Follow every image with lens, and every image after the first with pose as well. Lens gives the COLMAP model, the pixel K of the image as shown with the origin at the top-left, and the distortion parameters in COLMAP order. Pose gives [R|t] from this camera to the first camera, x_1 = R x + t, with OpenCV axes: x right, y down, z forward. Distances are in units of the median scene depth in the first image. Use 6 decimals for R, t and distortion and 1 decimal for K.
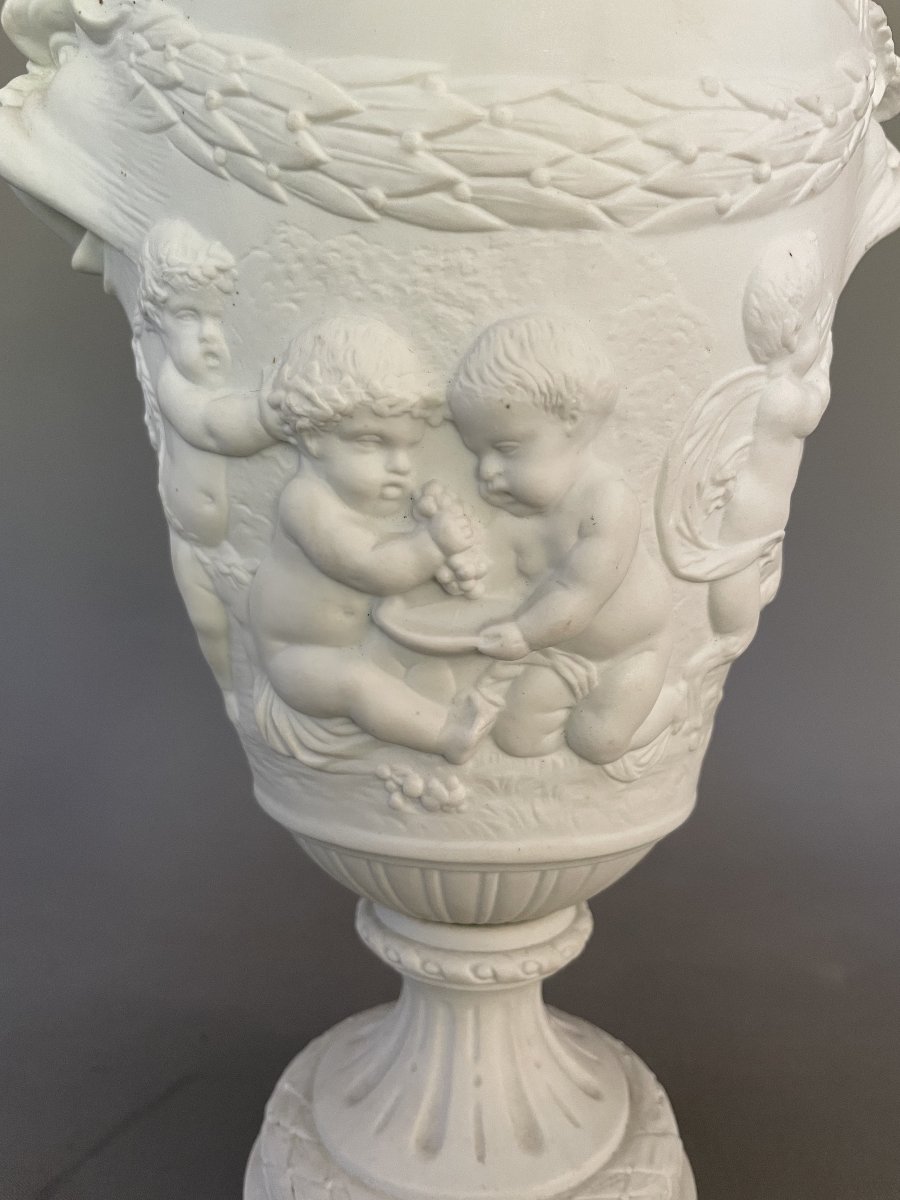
lens RADIAL K [[952.0, 0, 448.6], [0, 952.0, 597.1], [0, 0, 1]] dist [0.000226, -0.046285]
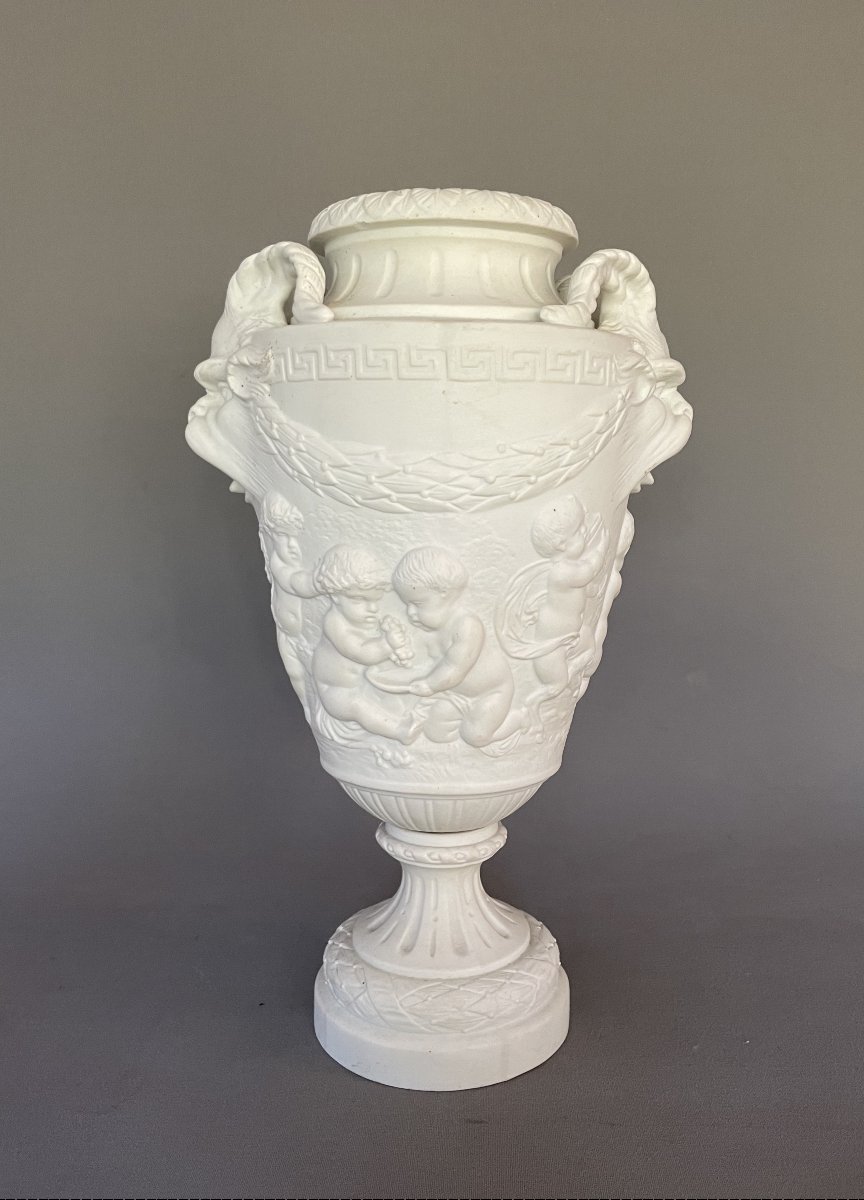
lens RADIAL K [[1001.7, 0, 434.4], [0, 1001.7, 609.3], [0, 0, 1]] dist [0.006271, -0.015406]
pose [[0.988065, 0.009493, -0.153744, 0.417011], [-0.008005, 0.999915, 0.010296, -0.150163], [0.153828, -0.008942, 0.988057, -1.199233]]
